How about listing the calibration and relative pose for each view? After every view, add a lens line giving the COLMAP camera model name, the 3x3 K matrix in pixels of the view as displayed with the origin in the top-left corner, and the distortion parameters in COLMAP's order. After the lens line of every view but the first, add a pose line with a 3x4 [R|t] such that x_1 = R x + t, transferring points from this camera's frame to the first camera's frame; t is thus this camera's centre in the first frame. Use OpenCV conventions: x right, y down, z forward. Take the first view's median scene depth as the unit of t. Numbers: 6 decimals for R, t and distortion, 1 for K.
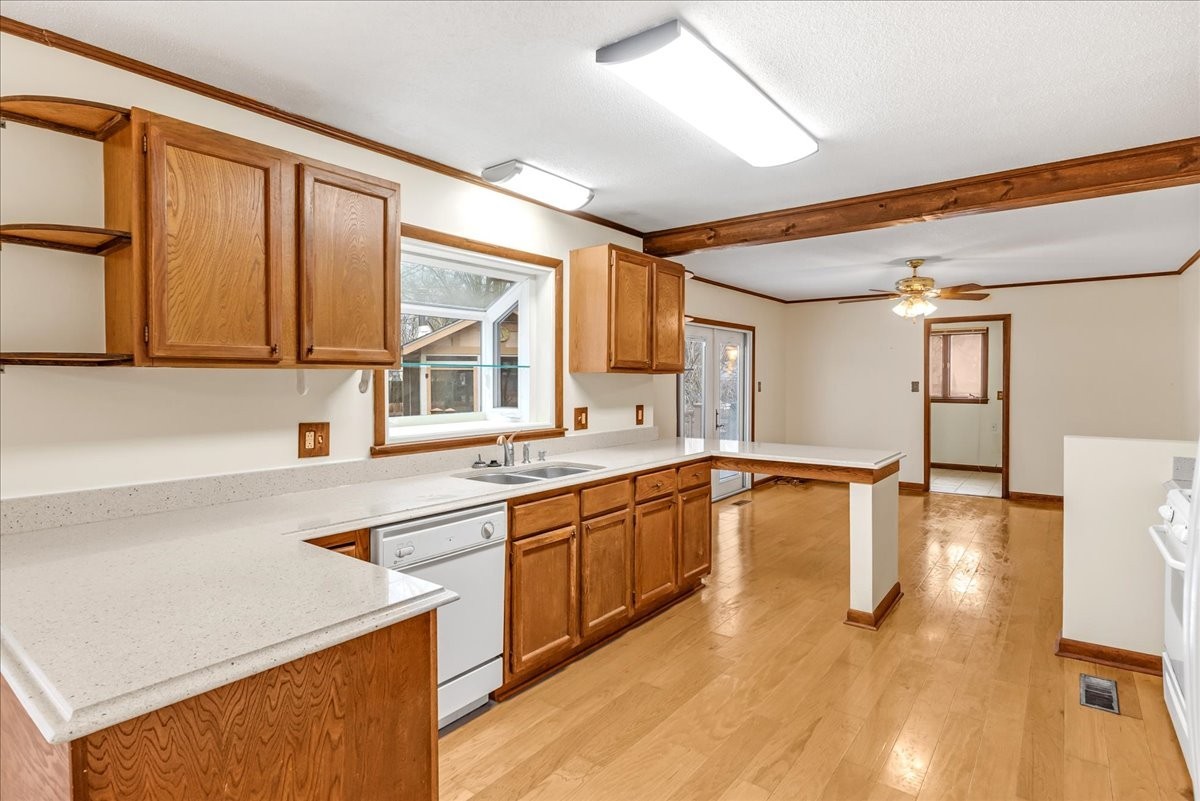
lens RADIAL K [[612.4, 0, 598.6], [0, 612.4, 397.5], [0, 0, 1]] dist [-0.003895, -0.000192]
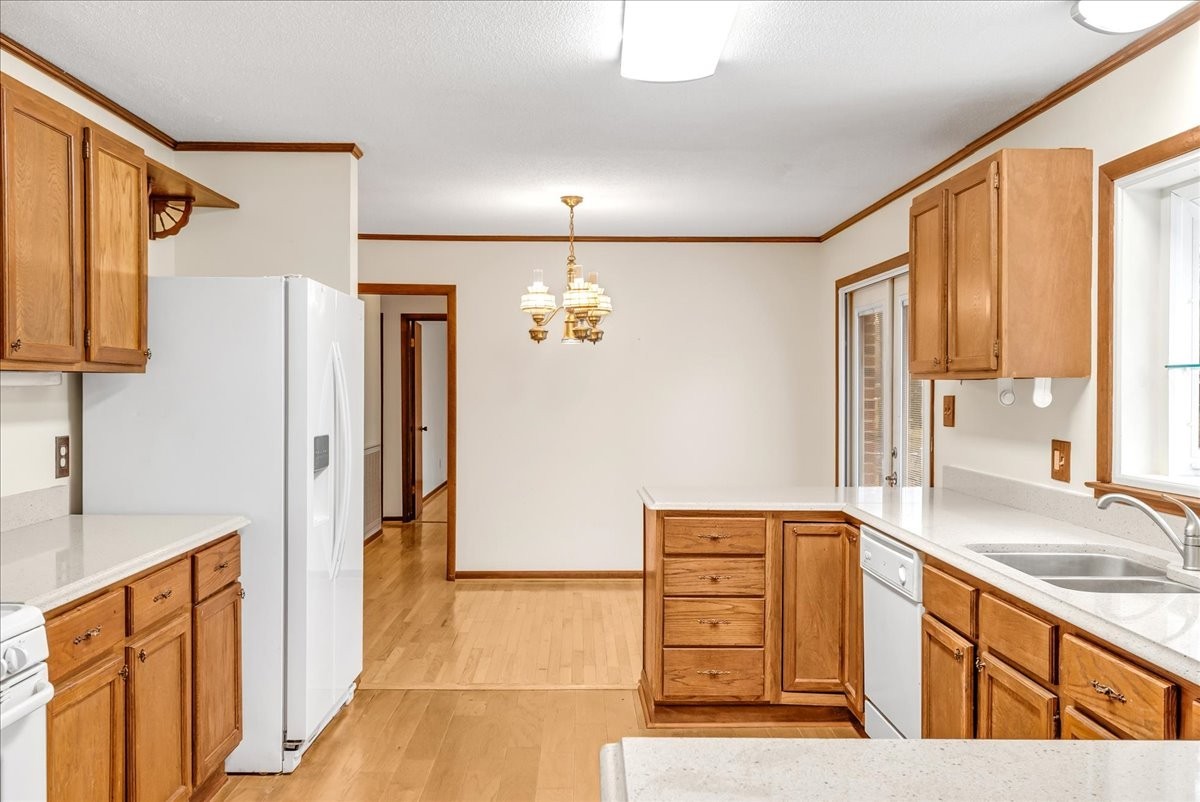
lens RADIAL K [[994.4, 0, 578.2], [0, 994.4, 399.2], [0, 0, 1]] dist [0.004293, -0.004141]
pose [[-0.789693, 0.001552, -0.613500, 0.893821], [-0.024872, 0.999094, 0.034543, -0.046427], [0.612998, 0.042537, -0.788939, 1.641734]]
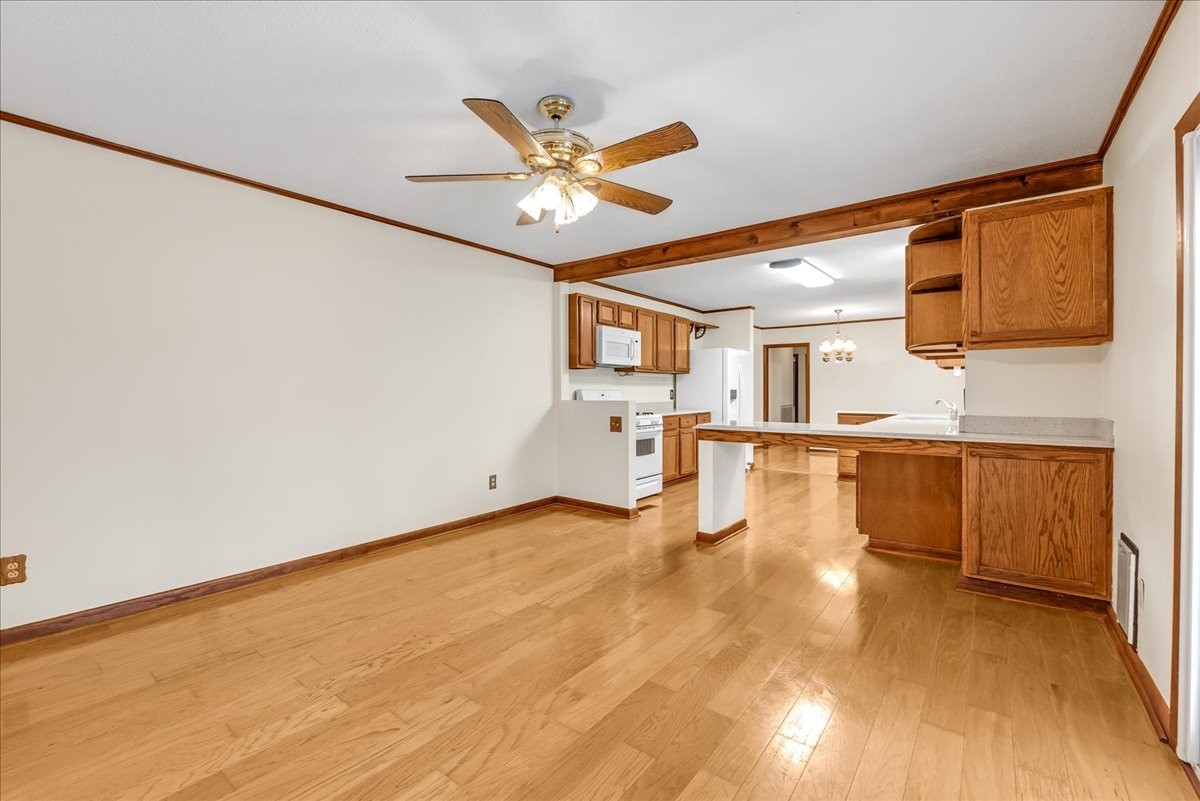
lens RADIAL K [[484.2, 0, 598.7], [0, 484.2, 400.4], [0, 0, 1]] dist [-0.000451, -0.000061]
pose [[-0.999843, 0.002079, 0.017610, 0.983344], [0.002898, 0.998908, 0.046623, -0.001256], [-0.017494, 0.046666, -0.998757, 2.892601]]
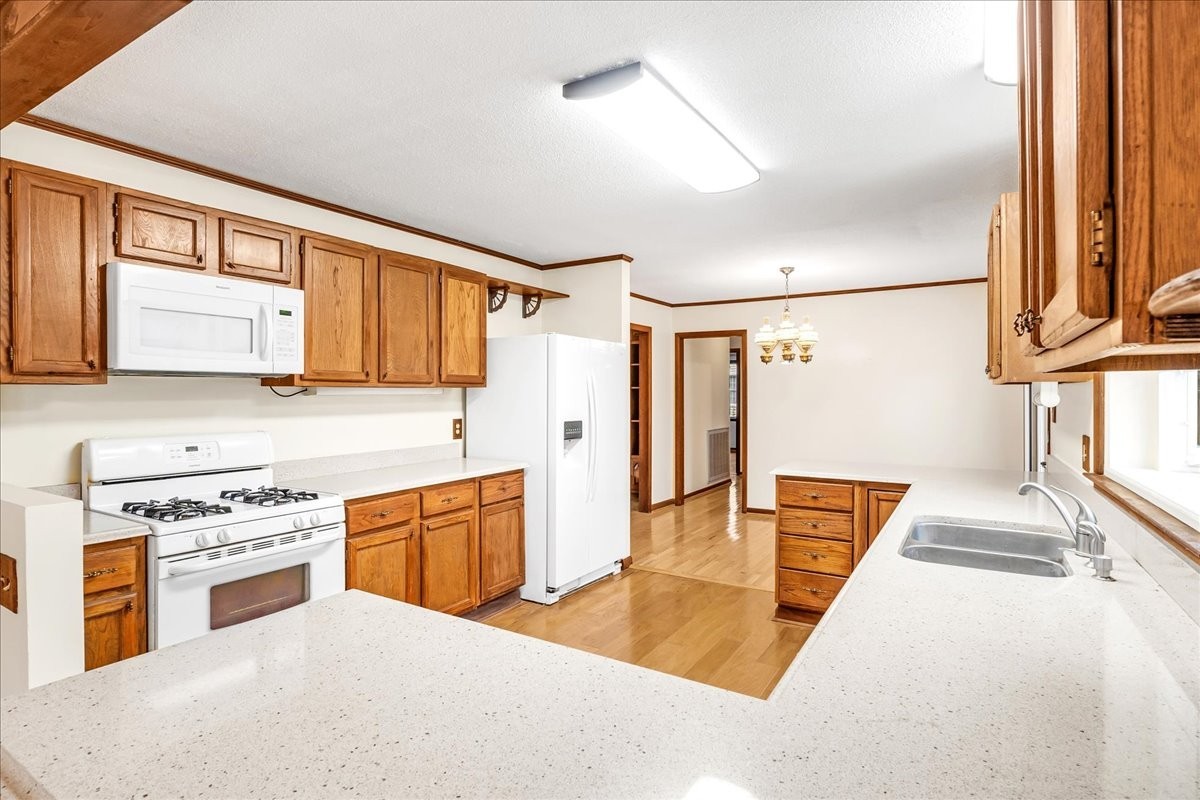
lens RADIAL K [[595.8, 0, 604.2], [0, 595.8, 395.5], [0, 0, 1]] dist [0.000210, -0.000159]
pose [[-0.994375, 0.001450, -0.105904, 0.392971], [-0.002153, 0.999423, 0.033898, -0.053395], [0.105892, 0.033936, -0.993798, 1.826167]]
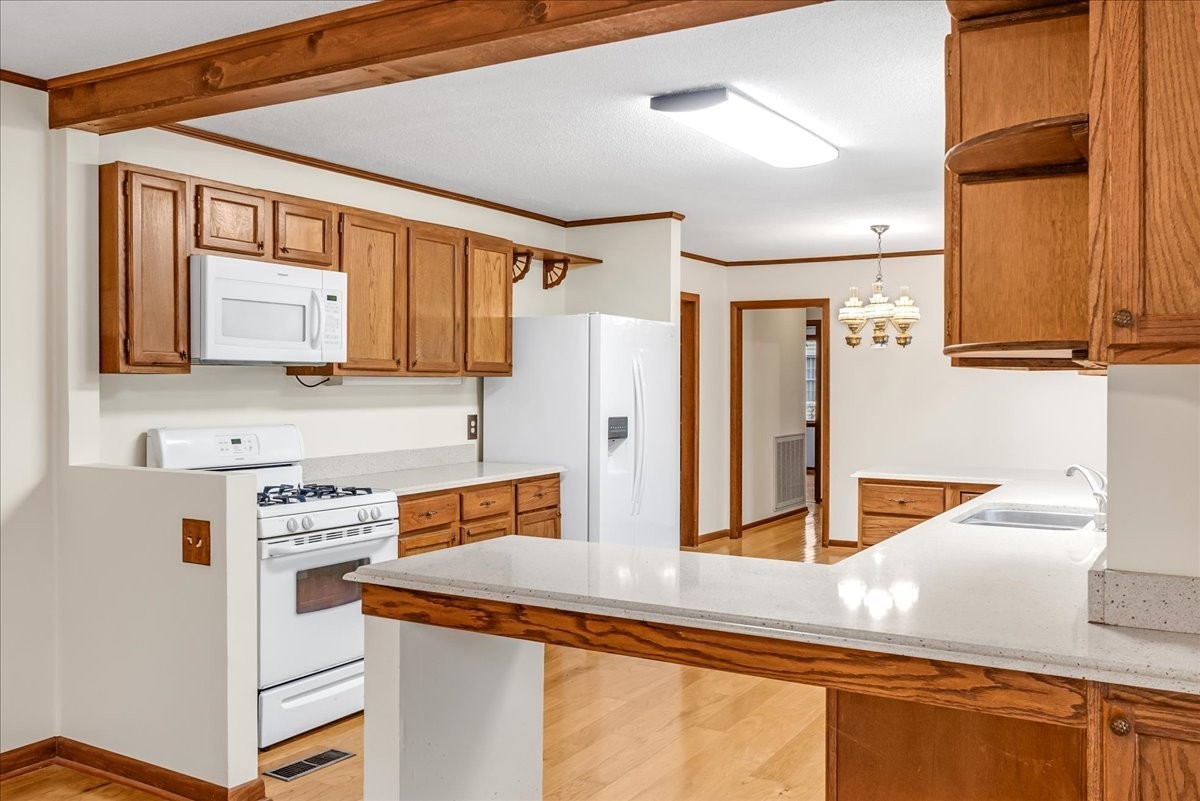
lens RADIAL K [[994.4, 0, 578.2], [0, 994.4, 398.7], [0, 0, 1]] dist [0.004293, -0.004141]
pose [[-0.996093, -0.001306, -0.088296, 0.582793], [-0.005260, 0.998993, 0.044562, -0.070979], [0.088149, 0.044853, -0.995097, 2.418654]]
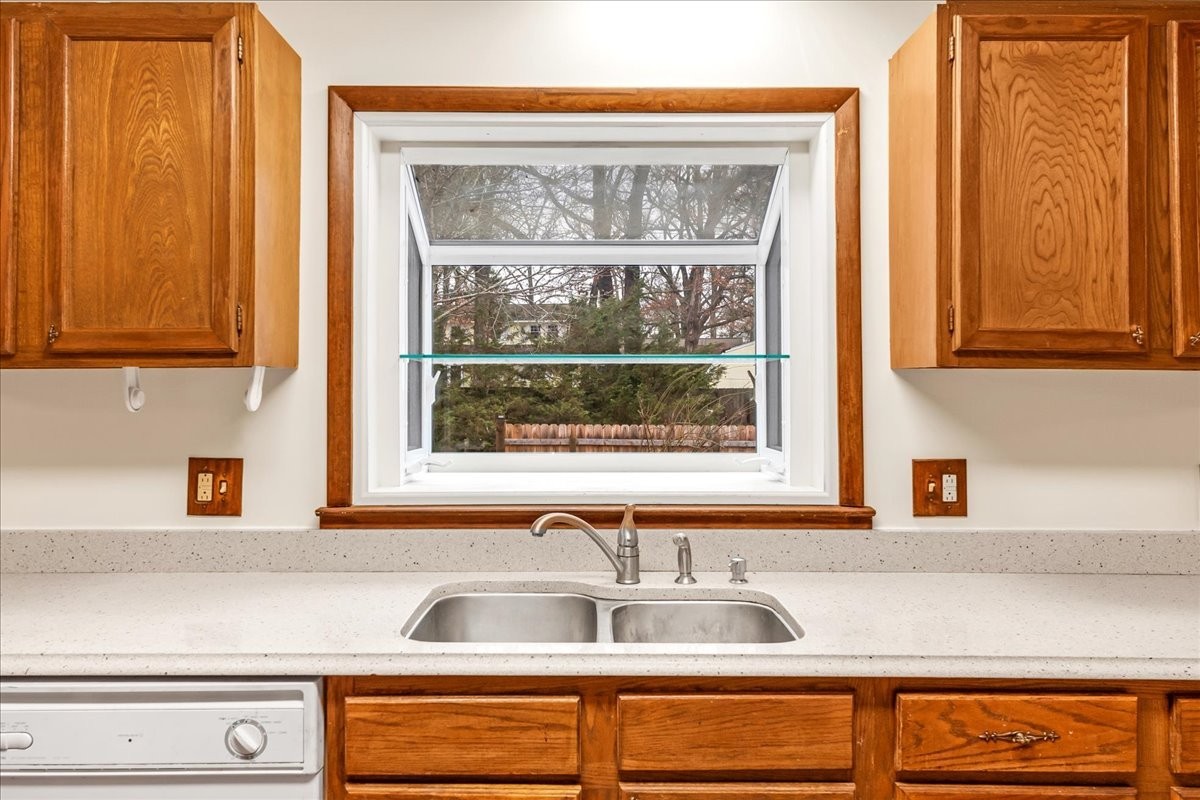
lens RADIAL K [[854.1, 0, 599.8], [0, 854.1, 392.9], [0, 0, 1]] dist [0.031410, -0.001719]
pose [[0.611818, 0.009393, -0.790943, 0.411057], [-0.025259, 0.999652, -0.007667, -0.024085], [0.790595, 0.024669, 0.611842, 0.767614]]
